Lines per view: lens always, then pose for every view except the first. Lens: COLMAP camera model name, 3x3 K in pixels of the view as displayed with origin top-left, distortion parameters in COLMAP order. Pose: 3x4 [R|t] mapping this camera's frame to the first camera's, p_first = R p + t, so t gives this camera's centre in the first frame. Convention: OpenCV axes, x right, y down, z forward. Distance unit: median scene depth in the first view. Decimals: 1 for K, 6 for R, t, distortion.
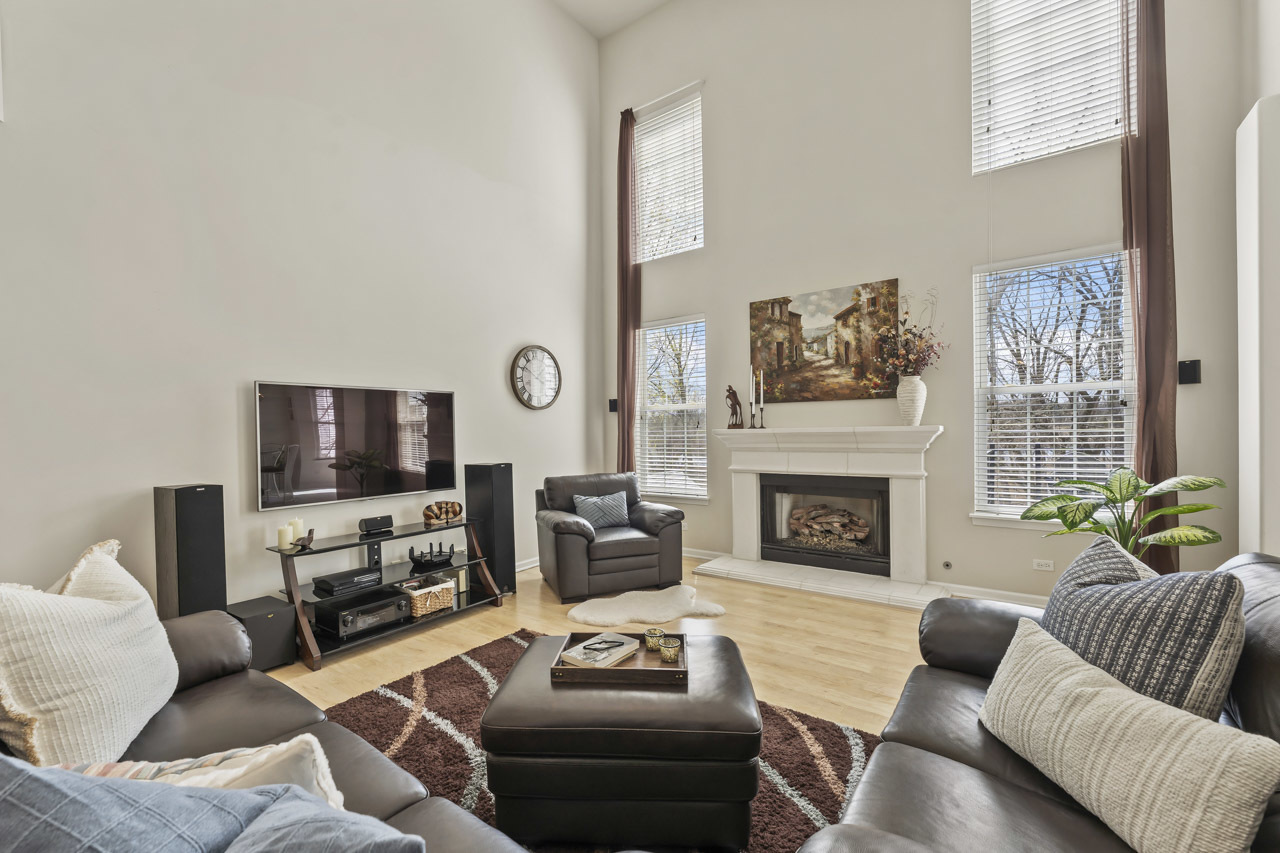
lens RADIAL K [[523.7, 0, 645.7], [0, 523.7, 432.3], [0, 0, 1]] dist [0.006013, -0.000438]
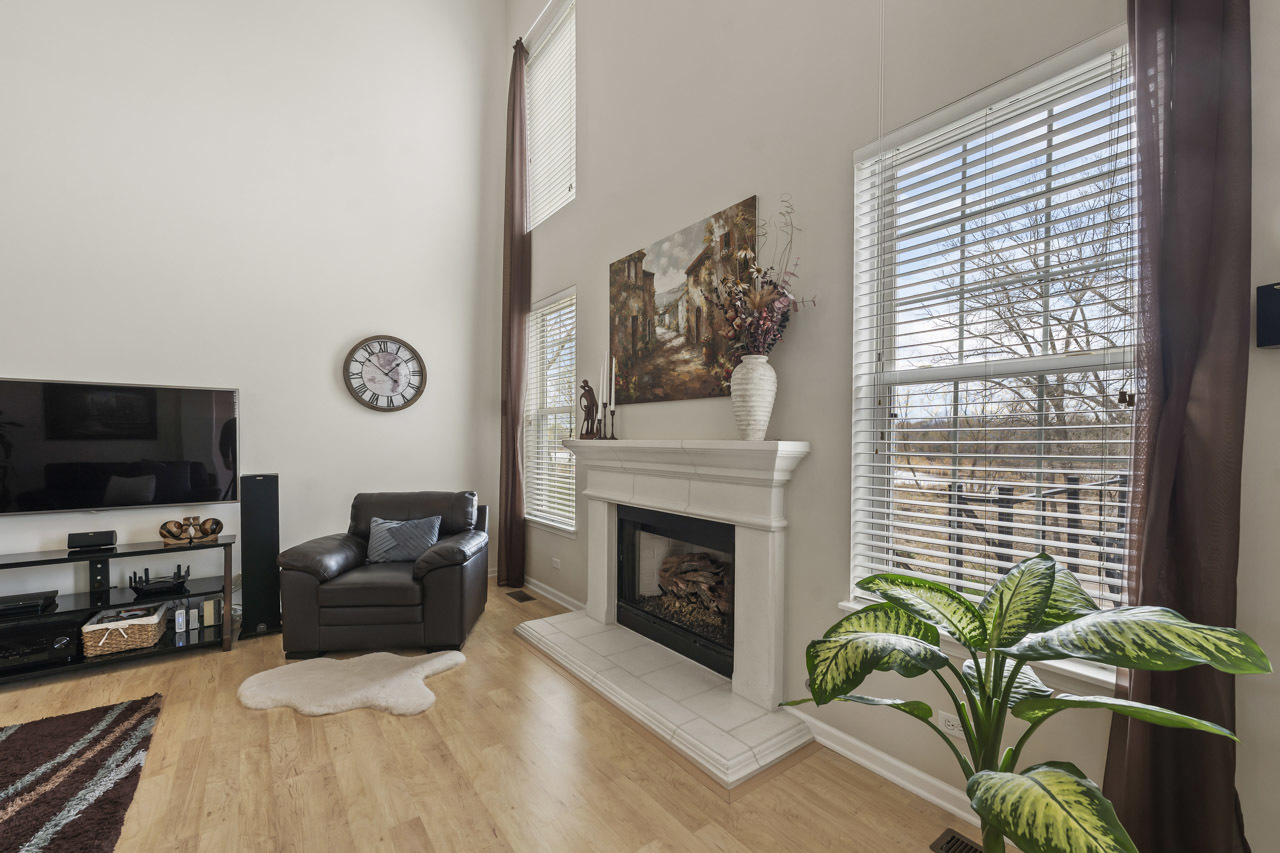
lens RADIAL K [[523.7, 0, 630.6], [0, 523.7, 441.7], [0, 0, 1]] dist [0.006013, -0.000438]
pose [[0.954994, 0.022539, -0.295767, 0.480459], [-0.020445, 0.999739, 0.010172, -0.012829], [0.295919, -0.003667, 0.955206, 0.347178]]
